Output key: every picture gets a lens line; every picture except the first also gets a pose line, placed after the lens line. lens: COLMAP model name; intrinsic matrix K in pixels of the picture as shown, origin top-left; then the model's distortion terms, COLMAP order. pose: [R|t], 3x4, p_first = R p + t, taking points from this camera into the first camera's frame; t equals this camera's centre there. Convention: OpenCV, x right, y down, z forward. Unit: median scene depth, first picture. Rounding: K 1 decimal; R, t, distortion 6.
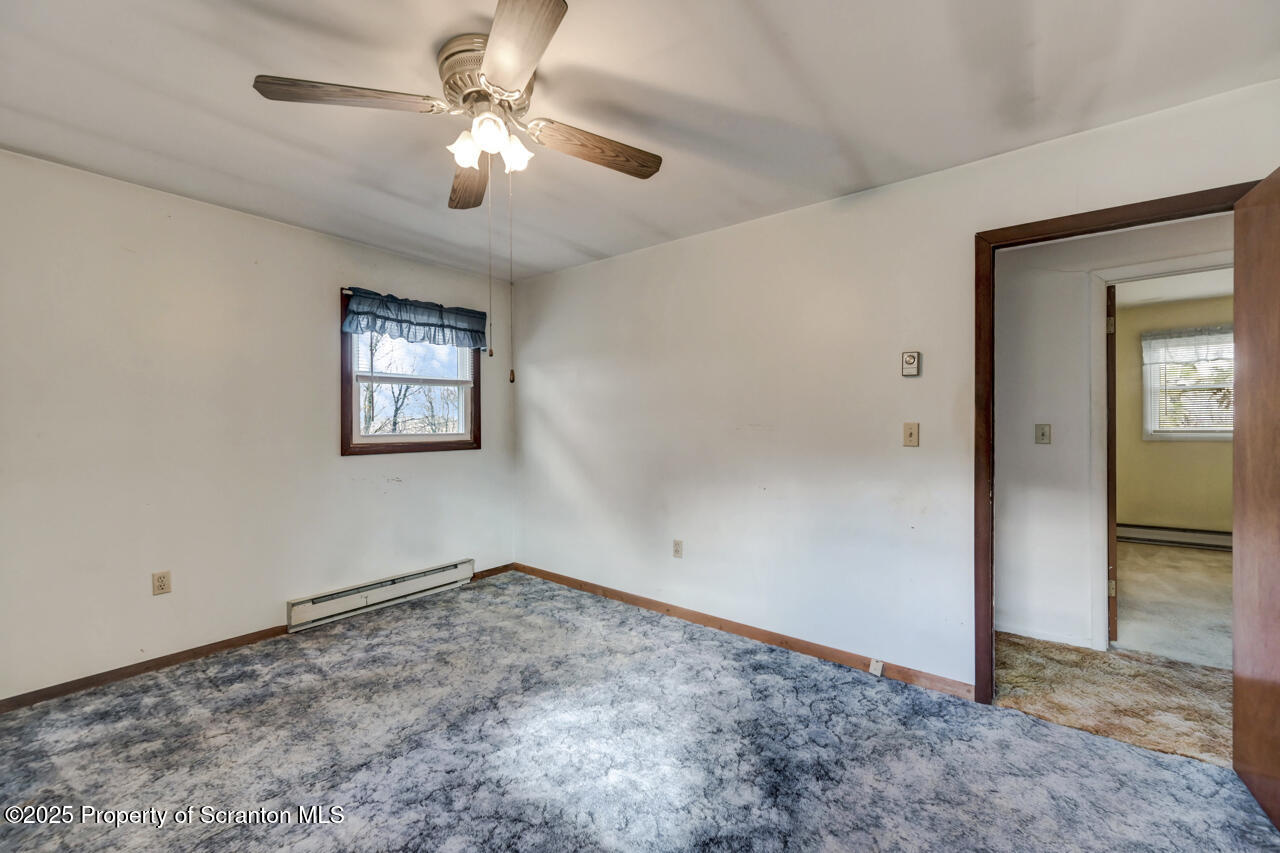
lens RADIAL K [[507.0, 0, 640.0], [0, 507.0, 426.5], [0, 0, 1]] dist [-0.000661, 0.000011]
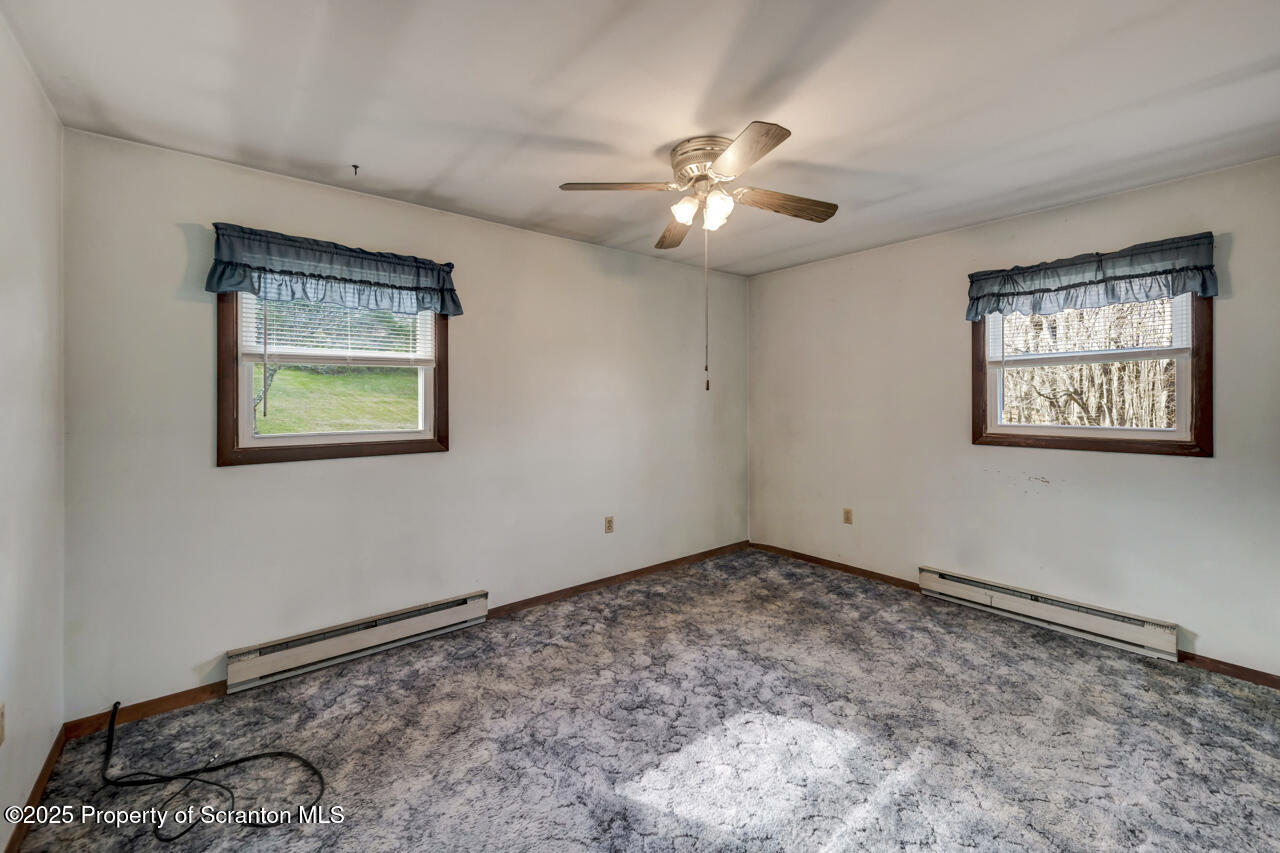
lens RADIAL K [[535.8, 0, 648.2], [0, 535.8, 397.5], [0, 0, 1]] dist [0.001261, 0.000309]
pose [[-0.213691, 0.004166, -0.976892, 0.697566], [0.000663, 0.999991, 0.004120, -0.046371], [0.976901, 0.000233, -0.213692, 0.727664]]
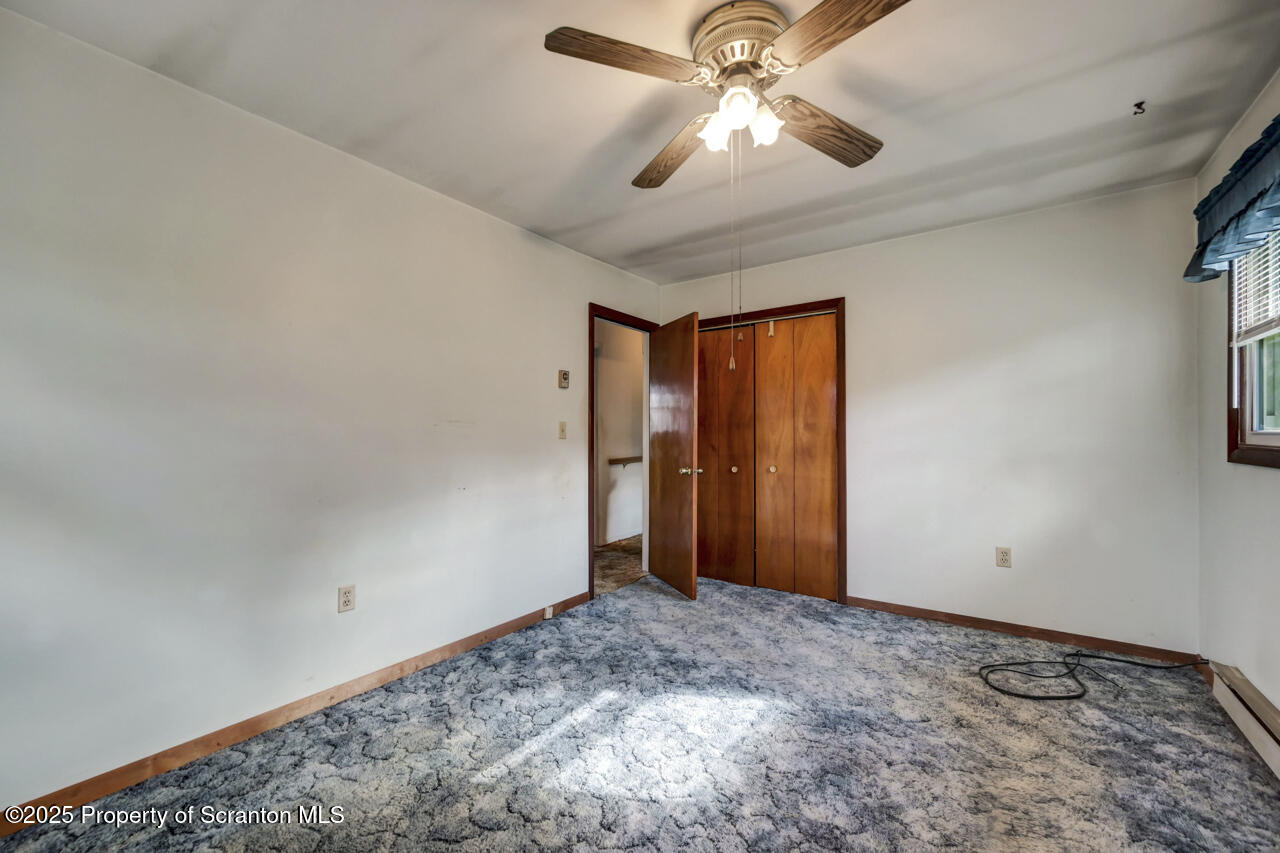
lens RADIAL K [[507.0, 0, 640.0], [0, 507.0, 426.5], [0, 0, 1]] dist [-0.000661, 0.000011]
pose [[-0.035864, 0.010622, 0.999300, -0.787367], [0.006097, 0.999927, -0.010410, 0.020319], [-0.999338, 0.005719, -0.035926, 0.777294]]
